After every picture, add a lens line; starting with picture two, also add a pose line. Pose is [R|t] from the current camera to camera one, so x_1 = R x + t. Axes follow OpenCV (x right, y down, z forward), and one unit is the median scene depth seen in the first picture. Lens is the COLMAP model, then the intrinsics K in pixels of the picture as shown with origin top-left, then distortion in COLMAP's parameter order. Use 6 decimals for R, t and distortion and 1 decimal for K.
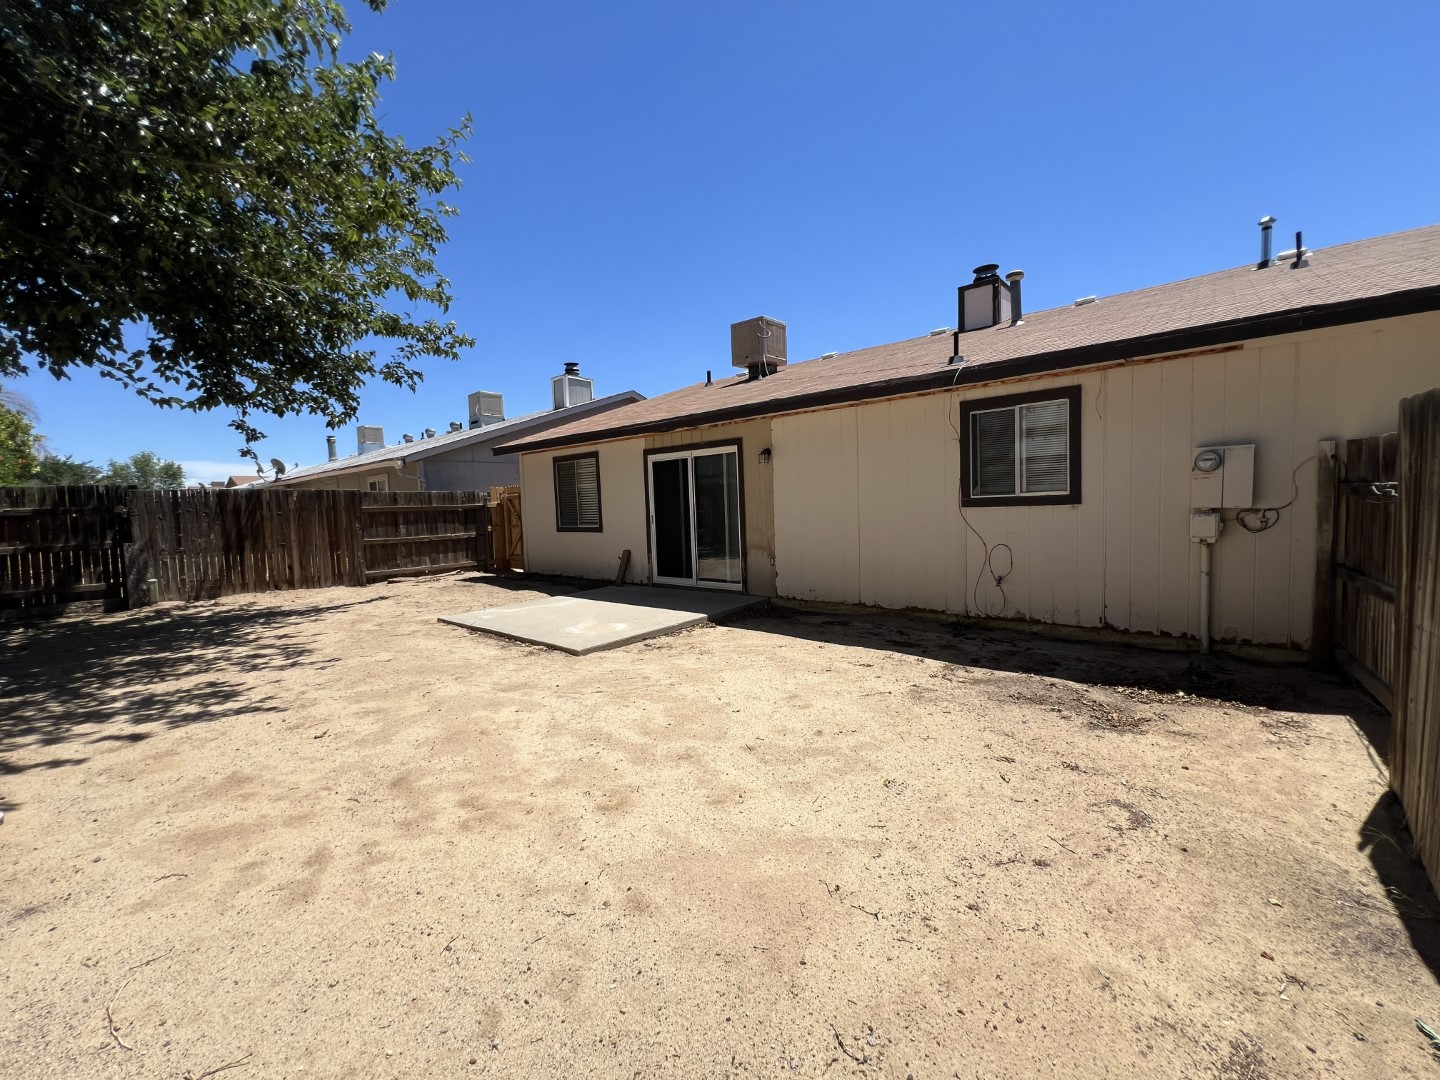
lens RADIAL K [[579.1, 0, 720.0], [0, 579.1, 540.0], [0, 0, 1]] dist [-0.001050, -0.000044]
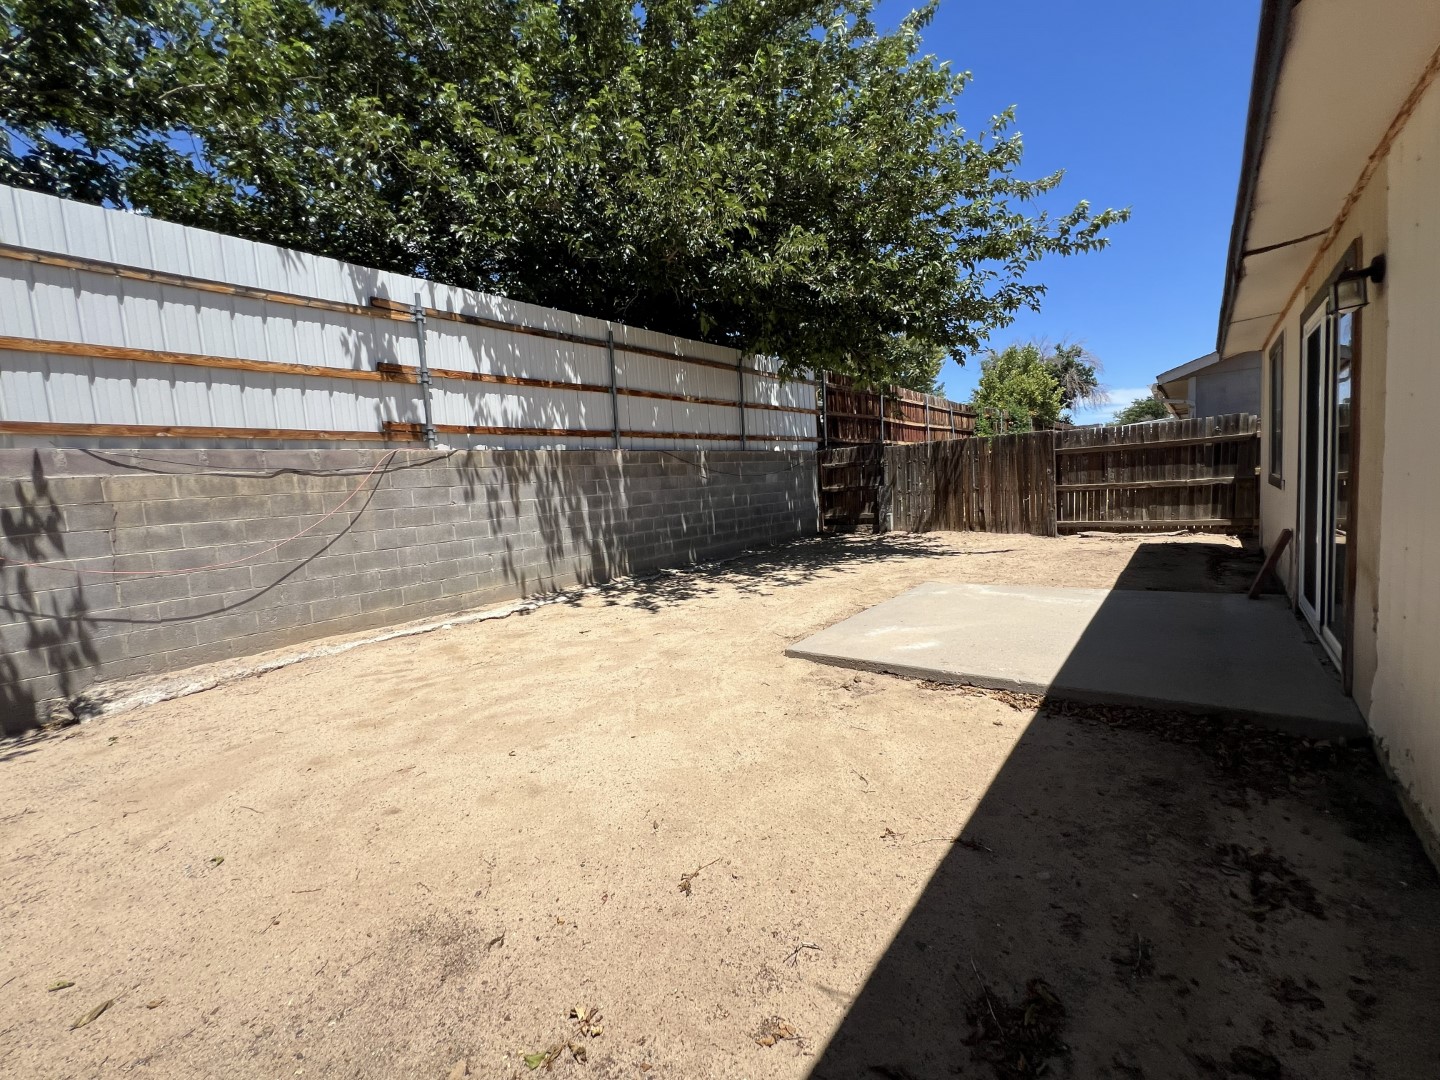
lens RADIAL K [[574.2, 0, 720.0], [0, 574.2, 540.0], [0, 0, 1]] dist [0.000403, 0.000422]
pose [[0.017405, 0.127257, -0.991717, 0.654344], [0.009849, 0.991797, 0.127440, -0.084054], [0.999800, -0.011986, 0.016009, 1.055256]]
